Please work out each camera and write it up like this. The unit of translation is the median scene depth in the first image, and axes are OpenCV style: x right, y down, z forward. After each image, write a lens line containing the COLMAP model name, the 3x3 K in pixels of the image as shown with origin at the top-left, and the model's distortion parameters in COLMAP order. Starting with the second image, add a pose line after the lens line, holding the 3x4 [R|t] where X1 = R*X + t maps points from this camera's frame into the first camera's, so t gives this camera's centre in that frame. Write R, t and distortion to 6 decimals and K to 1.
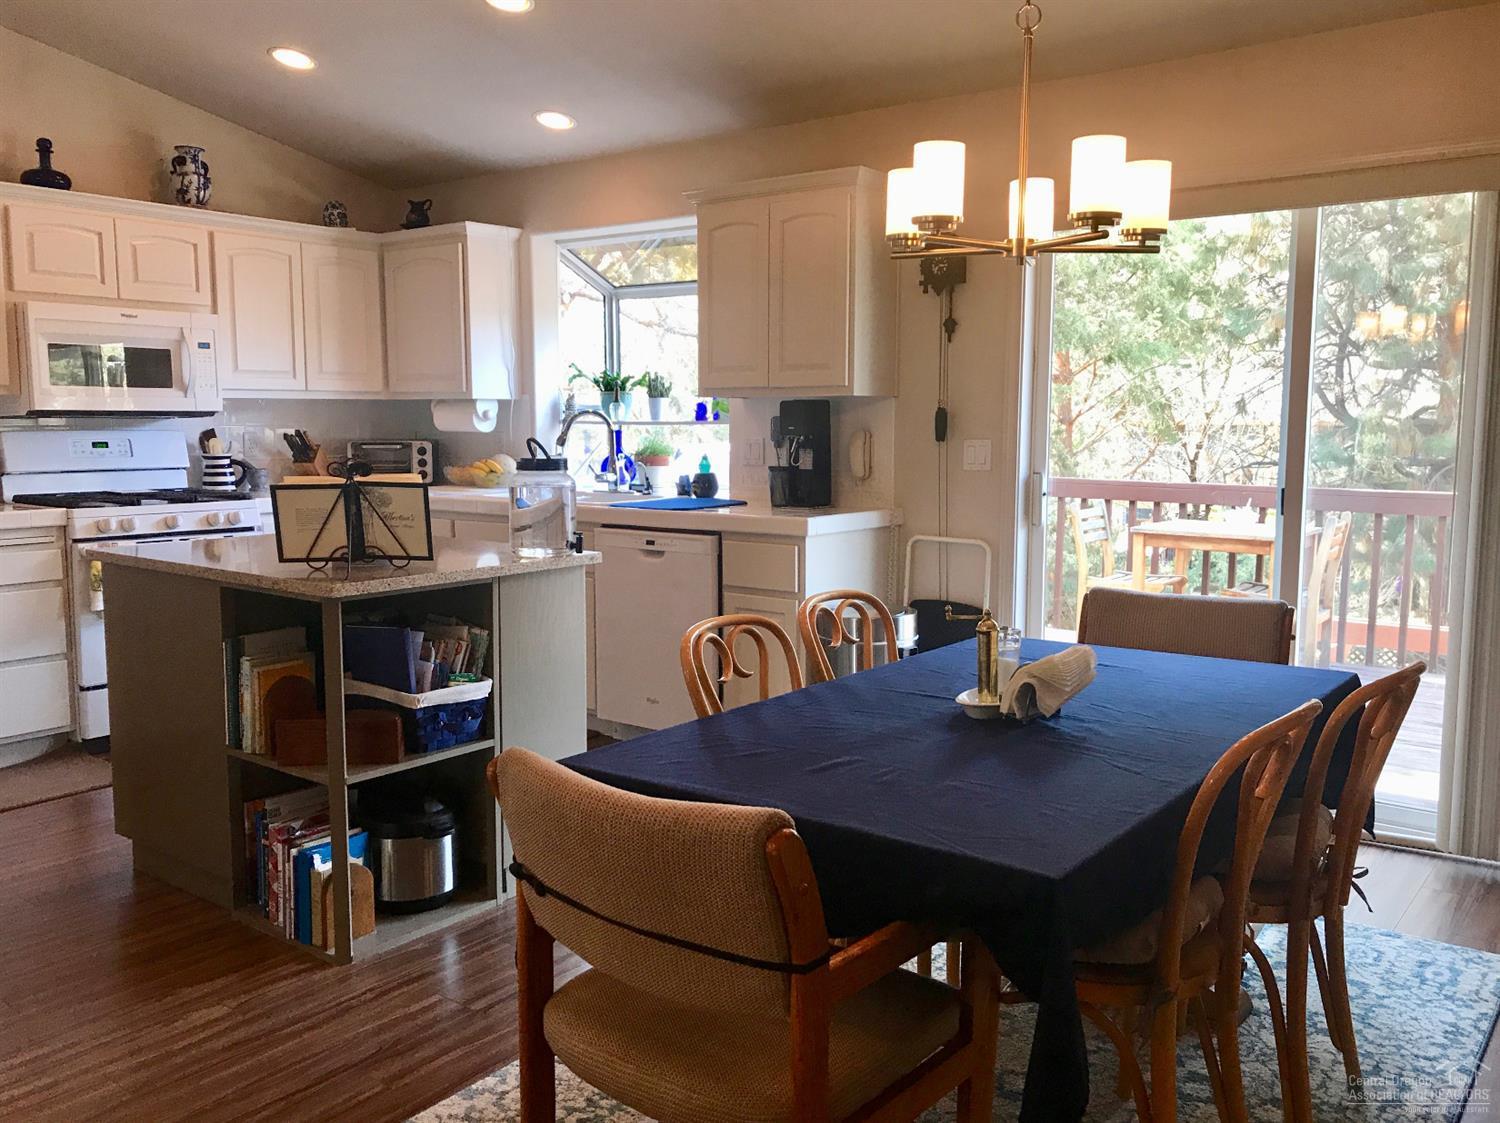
lens RADIAL K [[1288.3, 0, 750.0], [0, 1288.3, 561.5], [0, 0, 1]] dist [0.002454, -0.000302]
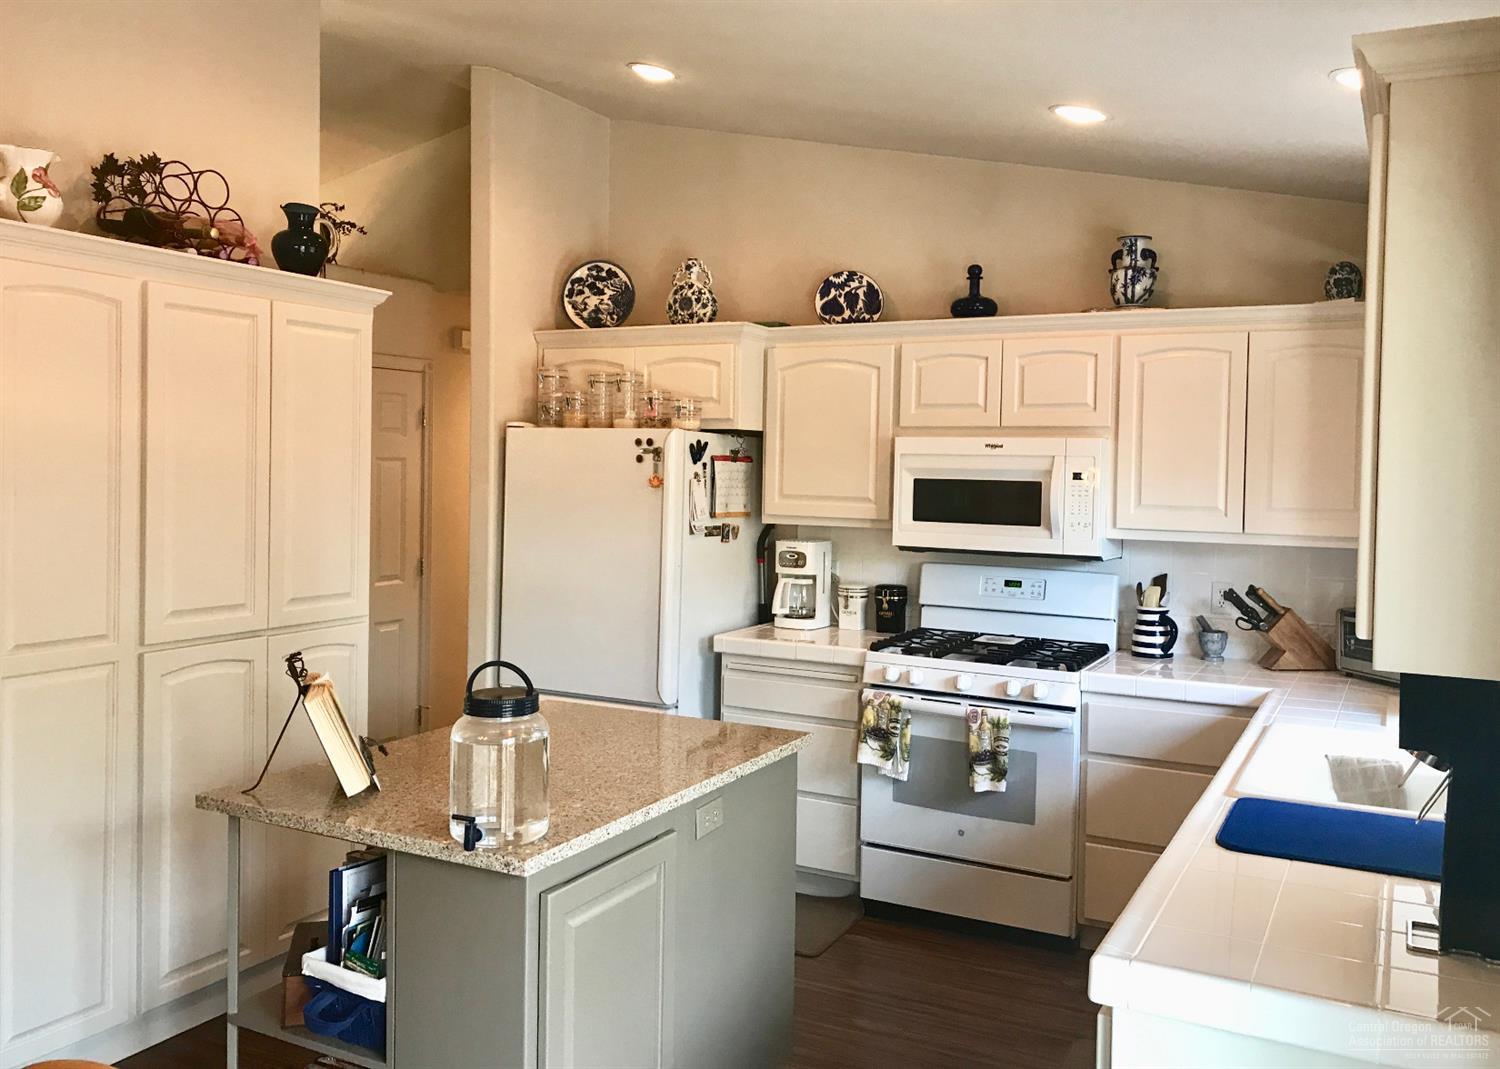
lens RADIAL K [[1253.4, 0, 749.5], [0, 1253.4, 494.2], [0, 0, 1]] dist [0.090417, 0.000370]
pose [[0.159669, 0.024143, -0.986875, 0.337044], [-0.127033, 0.991892, 0.003712, -0.131537], [0.978963, 0.124773, 0.161442, 0.660142]]
